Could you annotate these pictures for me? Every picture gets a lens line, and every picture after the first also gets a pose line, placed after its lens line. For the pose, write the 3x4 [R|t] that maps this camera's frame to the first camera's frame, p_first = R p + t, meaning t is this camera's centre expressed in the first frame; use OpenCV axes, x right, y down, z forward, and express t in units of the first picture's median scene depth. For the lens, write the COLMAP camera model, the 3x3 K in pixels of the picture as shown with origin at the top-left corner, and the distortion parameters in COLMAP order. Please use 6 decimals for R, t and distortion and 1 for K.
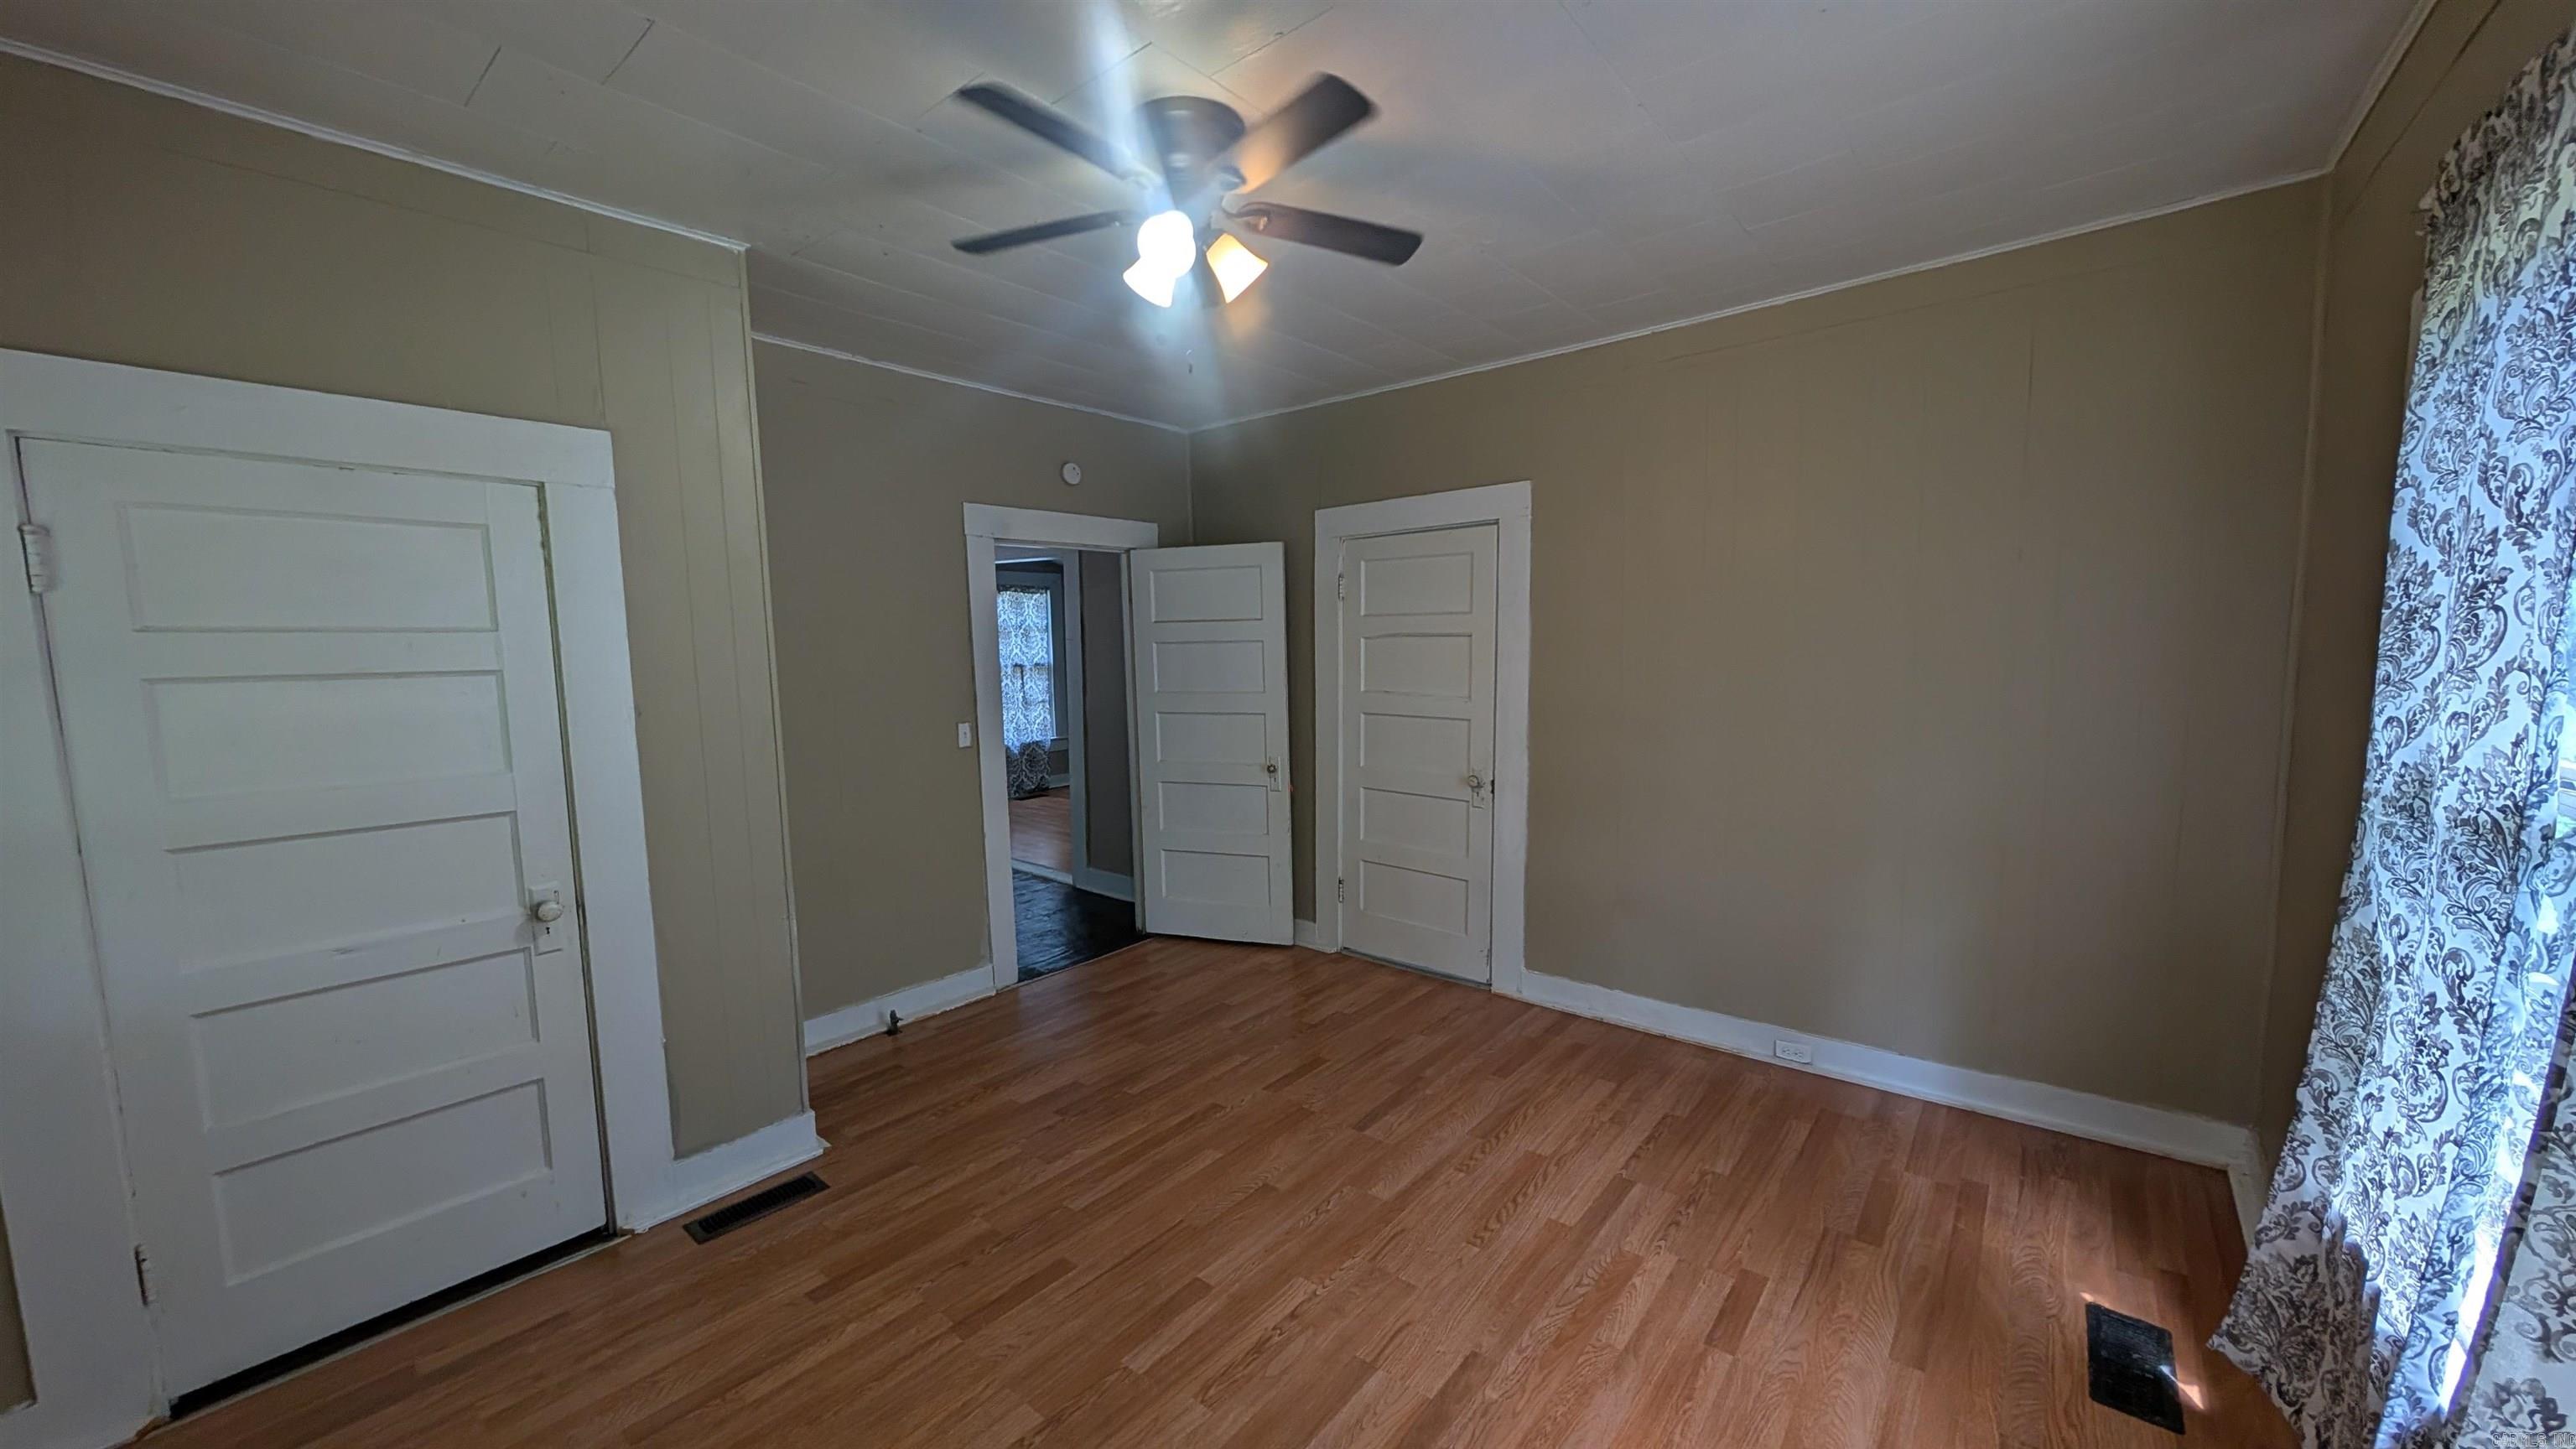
lens RADIAL K [[935.6, 0, 1293.9], [0, 935.6, 726.2], [0, 0, 1]] dist [-0.001254, 0.000227]
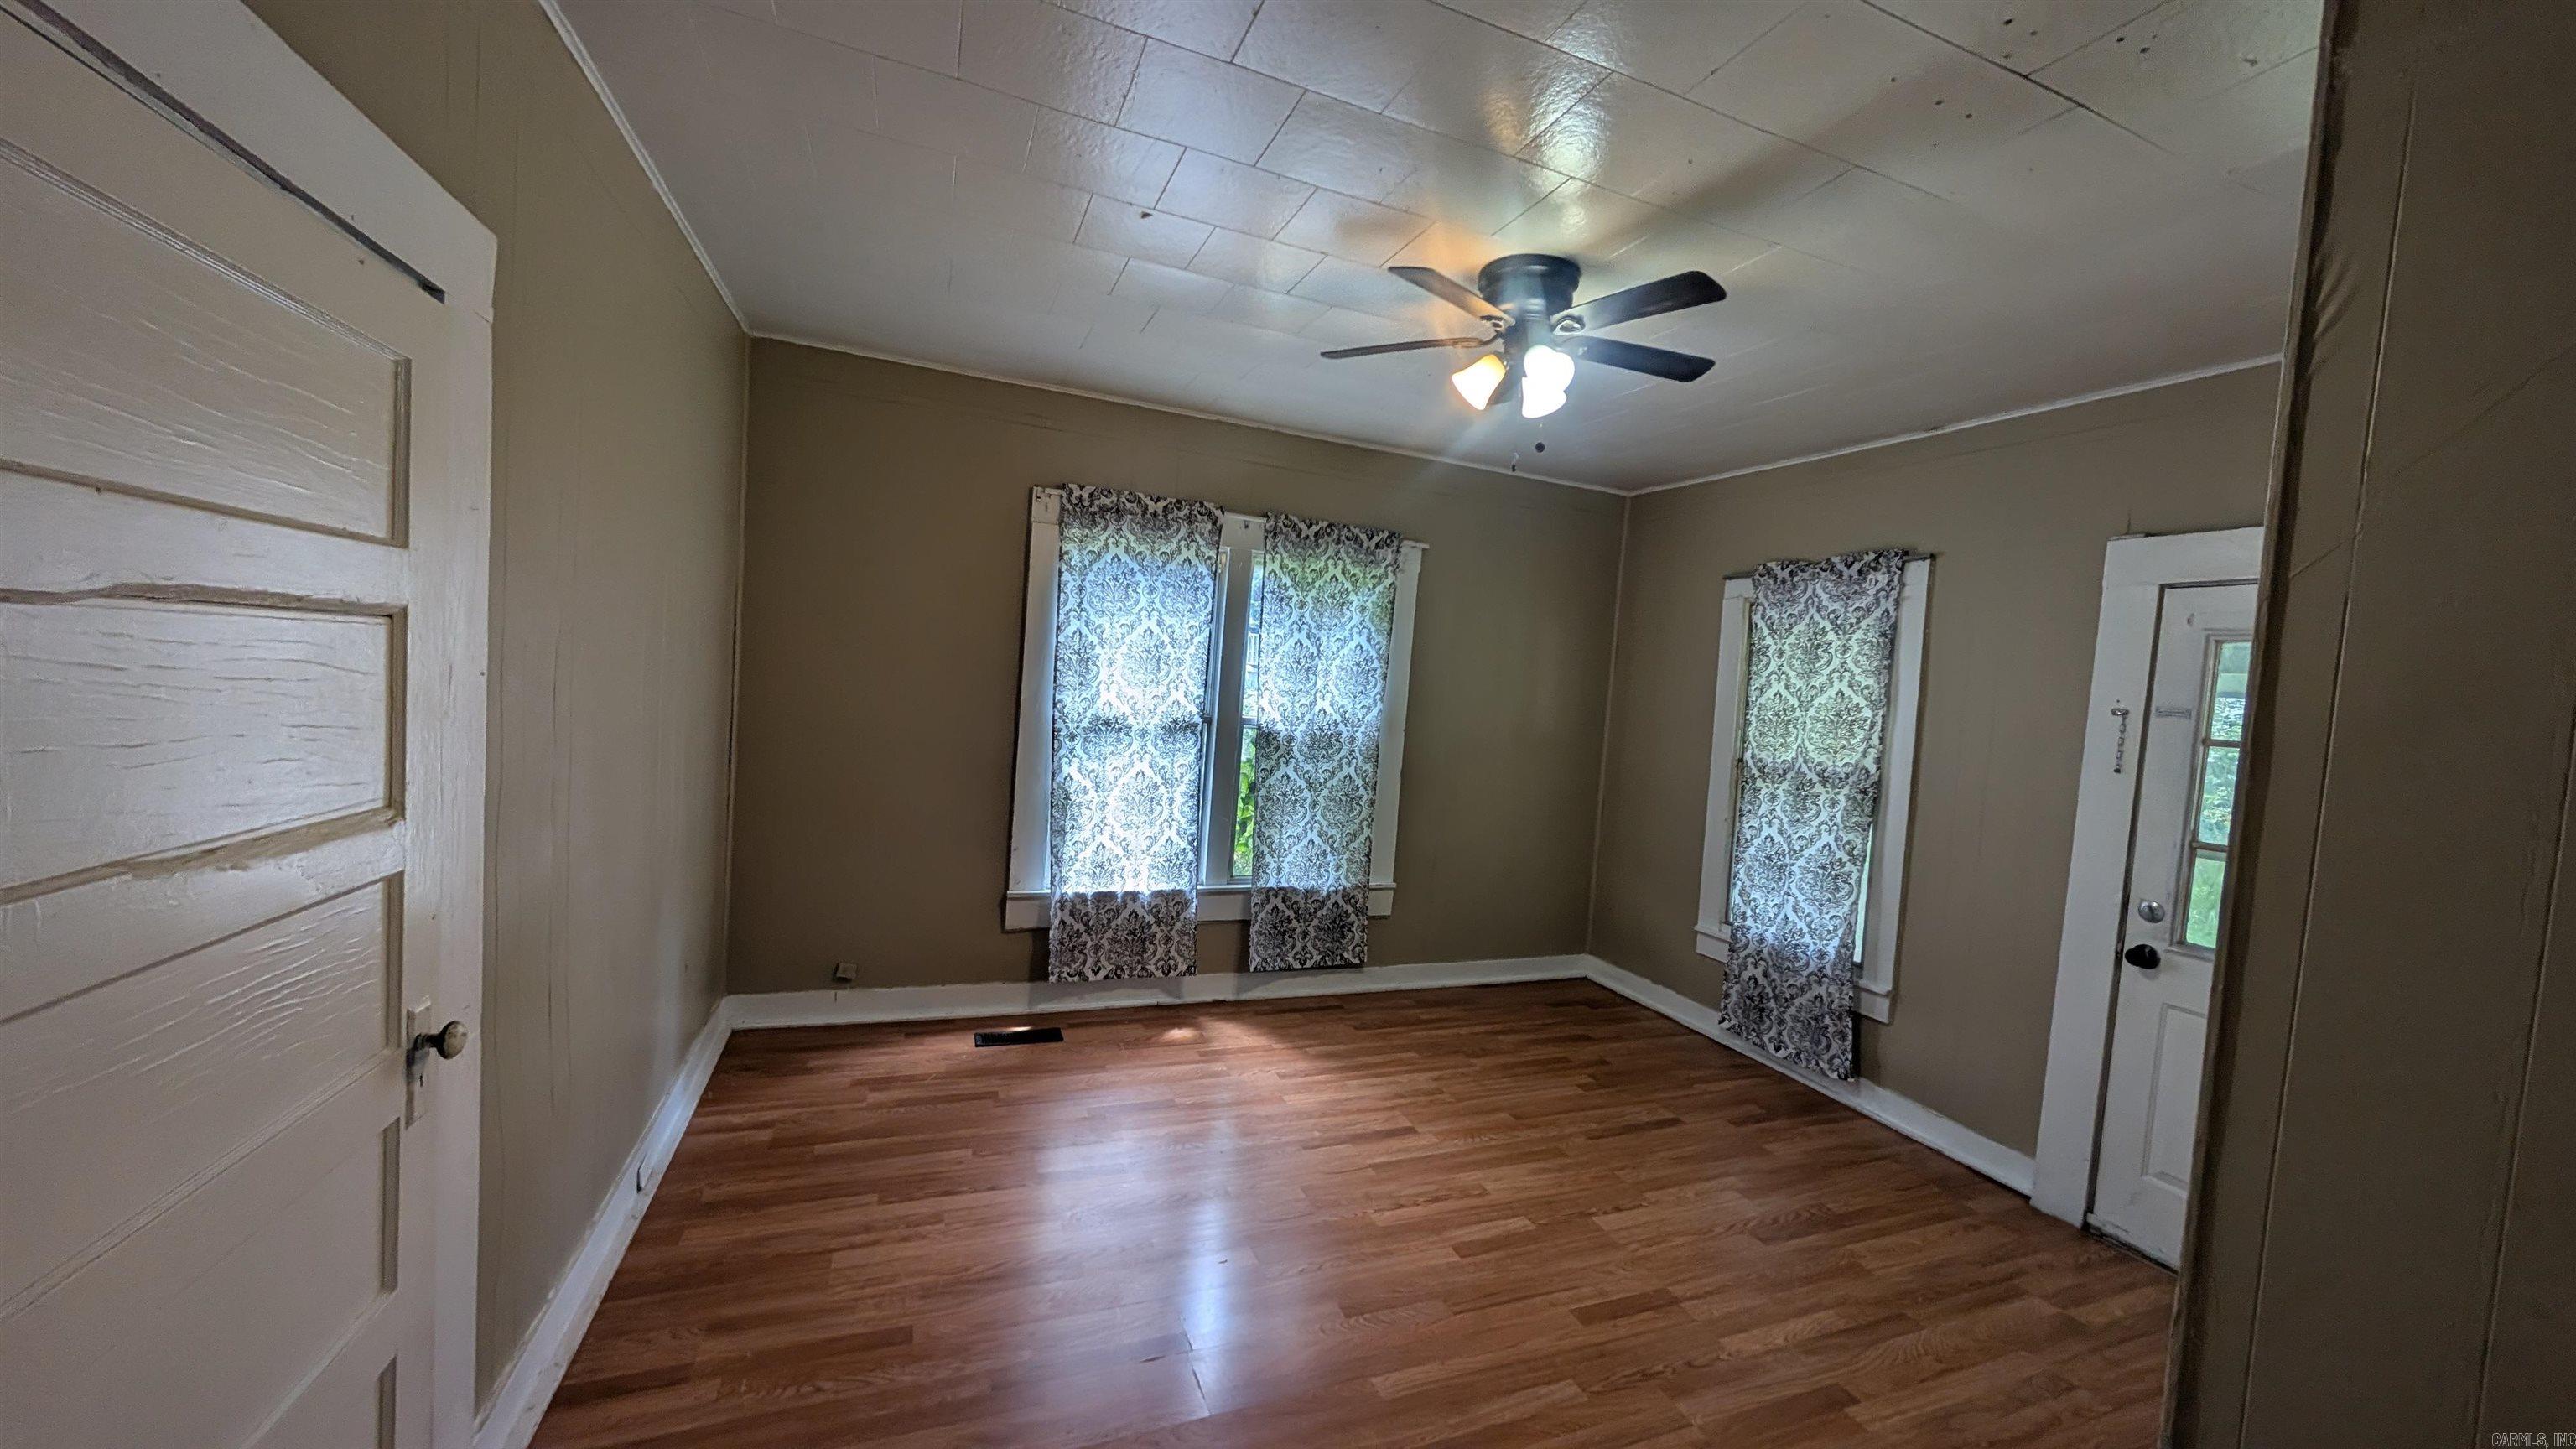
lens RADIAL K [[935.6, 0, 1293.9], [0, 935.6, 726.2], [0, 0, 1]] dist [-0.001254, 0.000227]
pose [[-0.873186, -0.074819, 0.481611, -0.433932], [-0.014258, 0.991646, 0.128202, -0.190716], [-0.487179, 0.105077, -0.866958, 2.064992]]
